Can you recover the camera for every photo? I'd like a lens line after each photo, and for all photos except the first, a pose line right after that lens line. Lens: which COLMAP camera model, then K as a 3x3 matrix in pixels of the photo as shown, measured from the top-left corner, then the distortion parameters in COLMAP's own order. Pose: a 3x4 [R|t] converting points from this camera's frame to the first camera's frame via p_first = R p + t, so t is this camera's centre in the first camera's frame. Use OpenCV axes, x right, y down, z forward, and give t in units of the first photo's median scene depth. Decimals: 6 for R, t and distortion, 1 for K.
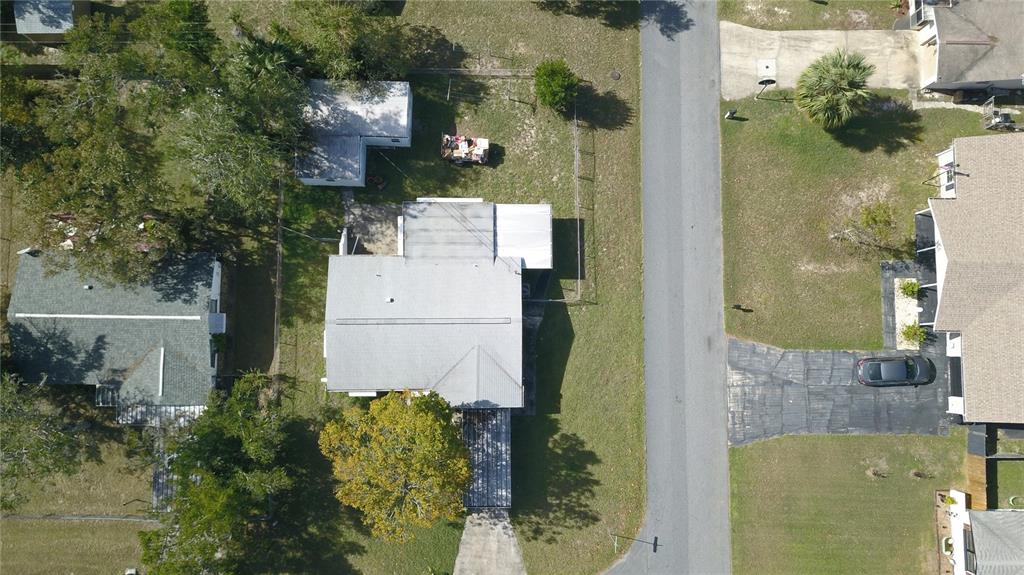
lens RADIAL K [[773.9, 0, 512.0], [0, 773.9, 287.5], [0, 0, 1]] dist [-0.009004, 0.006774]
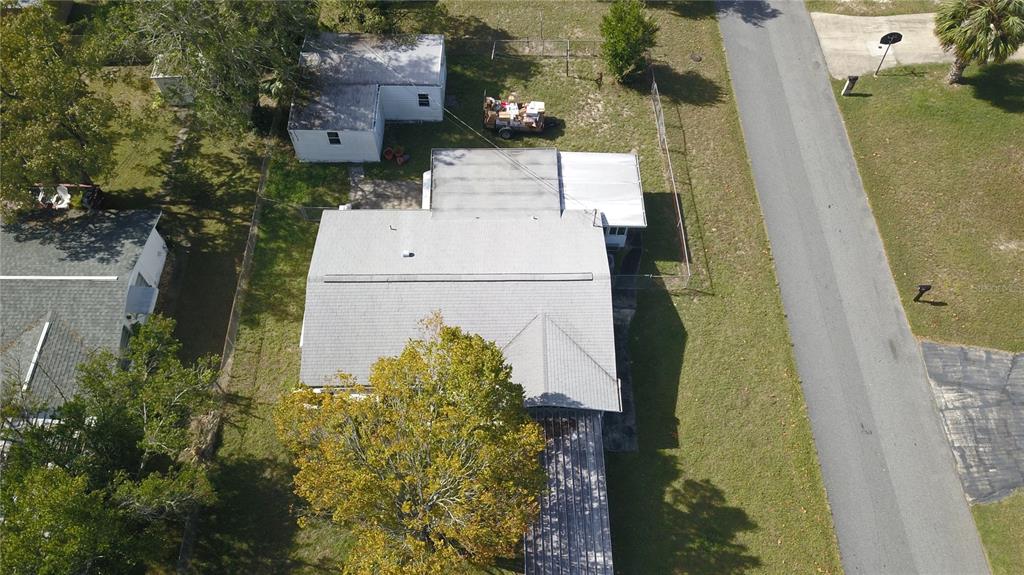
lens RADIAL K [[773.9, 0, 512.0], [0, 773.9, 287.5], [0, 0, 1]] dist [-0.009004, 0.006774]
pose [[0.999725, -0.021101, -0.010242, -0.058759], [0.014289, 0.894175, -0.447489, 0.316562], [0.018600, 0.447220, 0.894231, 0.394487]]
